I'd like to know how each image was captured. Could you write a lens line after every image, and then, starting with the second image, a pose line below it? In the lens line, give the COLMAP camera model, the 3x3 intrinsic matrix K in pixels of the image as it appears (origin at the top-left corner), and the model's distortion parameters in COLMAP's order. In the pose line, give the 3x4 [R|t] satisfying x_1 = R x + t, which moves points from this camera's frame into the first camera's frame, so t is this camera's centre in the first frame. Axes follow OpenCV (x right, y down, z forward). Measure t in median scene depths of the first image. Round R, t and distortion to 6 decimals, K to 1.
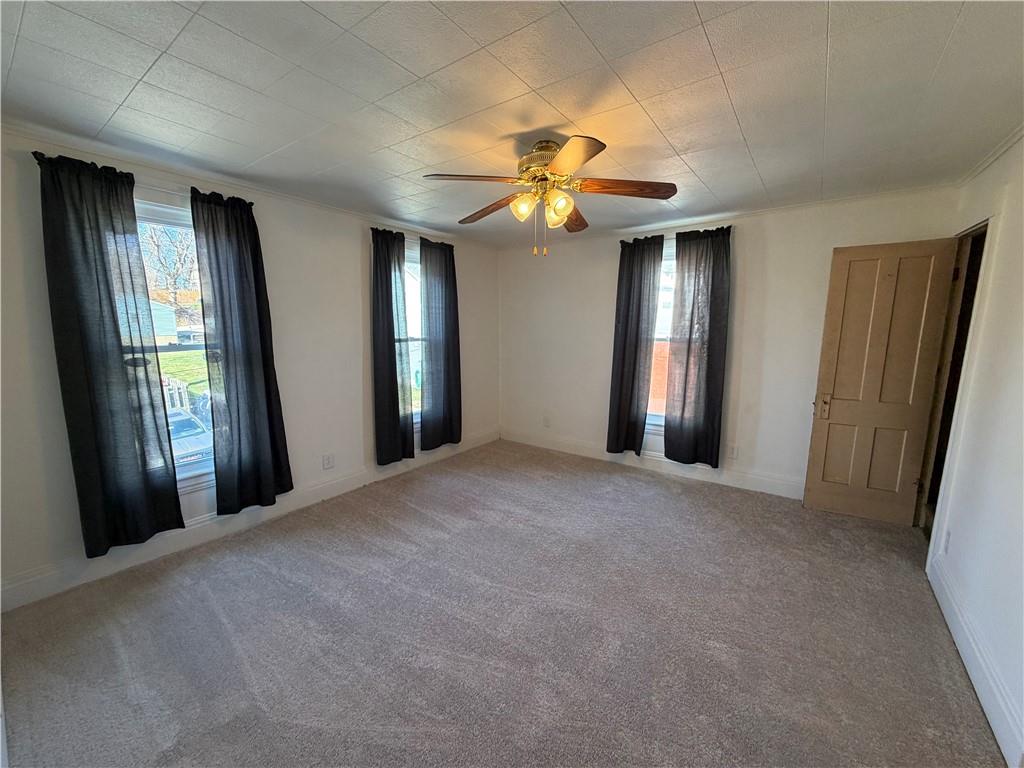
lens RADIAL K [[405.8, 0, 517.8], [0, 405.8, 383.9], [0, 0, 1]] dist [0.000801, -0.000553]
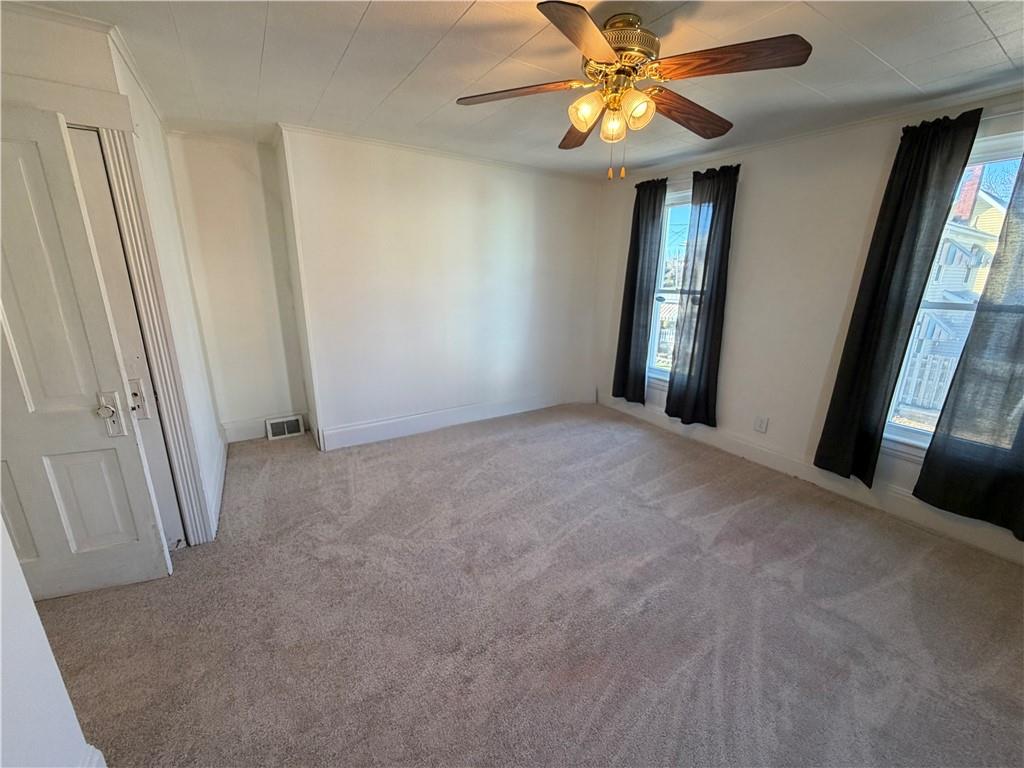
lens RADIAL K [[405.8, 0, 511.3], [0, 405.8, 383.5], [0, 0, 1]] dist [0.000801, -0.000553]
pose [[-0.352966, 0.235025, -0.905637, 0.741061], [-0.154974, 0.939882, 0.304312, -0.125448], [0.922712, 0.247762, -0.295324, 0.925362]]
